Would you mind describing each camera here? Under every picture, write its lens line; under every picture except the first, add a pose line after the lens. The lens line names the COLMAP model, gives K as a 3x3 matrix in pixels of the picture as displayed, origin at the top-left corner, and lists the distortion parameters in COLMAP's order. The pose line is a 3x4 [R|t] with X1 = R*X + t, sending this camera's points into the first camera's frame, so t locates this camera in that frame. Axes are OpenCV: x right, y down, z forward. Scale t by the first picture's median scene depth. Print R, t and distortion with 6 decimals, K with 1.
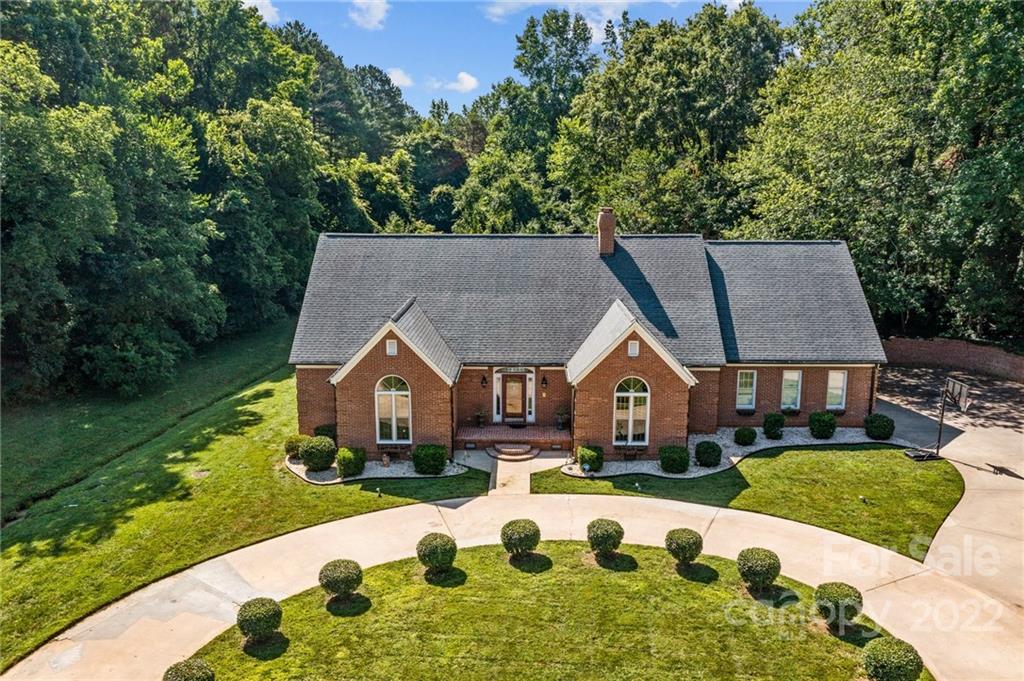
lens RADIAL K [[814.9, 0, 508.4], [0, 814.9, 343.3], [0, 0, 1]] dist [-0.025477, 0.001231]
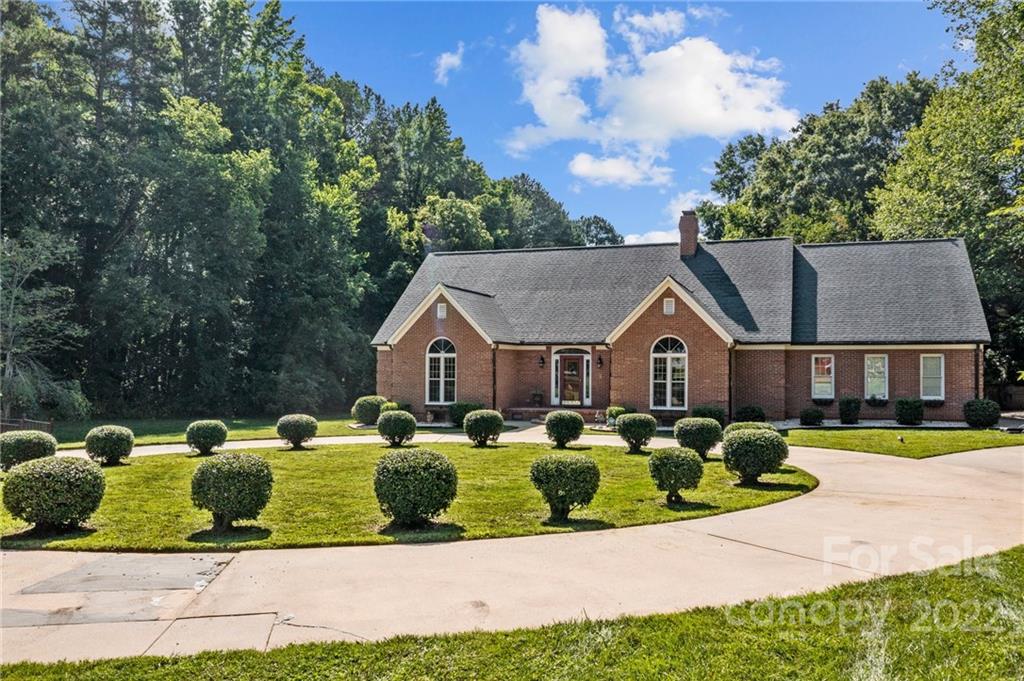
lens RADIAL K [[814.9, 0, 512.1], [0, 814.9, 367.8], [0, 0, 1]] dist [-0.025477, 0.001231]
pose [[0.948079, 0.004880, -0.317996, 0.233007], [-0.069552, 0.978860, -0.192342, 0.227614], [0.310335, 0.204473, 0.928376, 0.043687]]
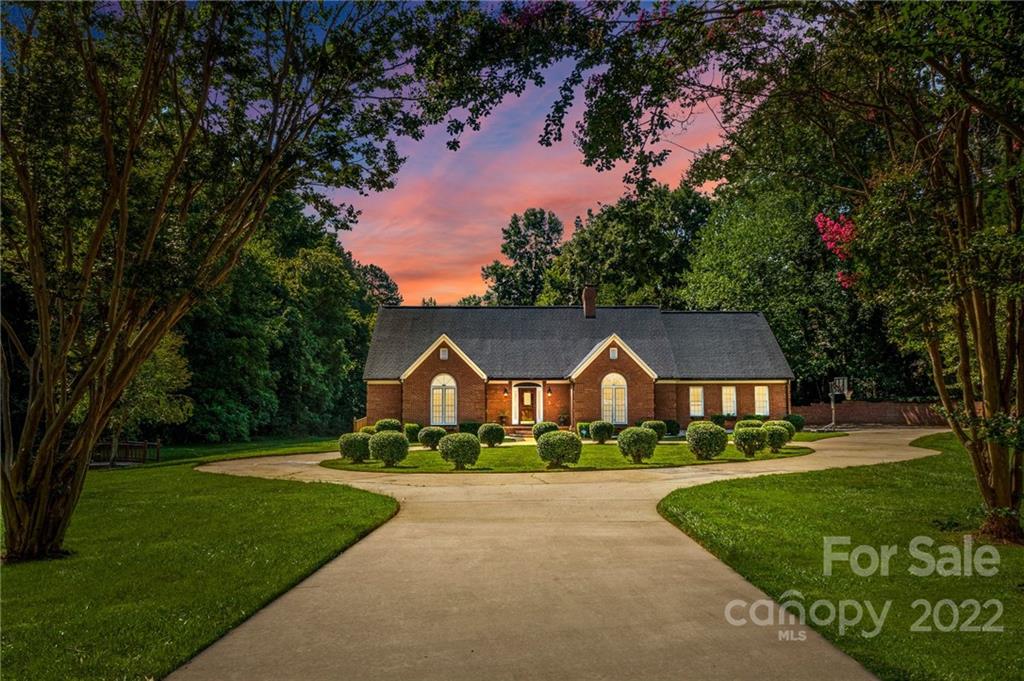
lens RADIAL K [[814.9, 0, 511.0], [0, 814.9, 336.2], [0, 0, 1]] dist [-0.025477, 0.001231]
pose [[0.999095, -0.000228, 0.042526, -0.071577], [0.012504, 0.957354, -0.288648, 0.317654], [-0.040647, 0.288919, 0.956490, -0.303774]]
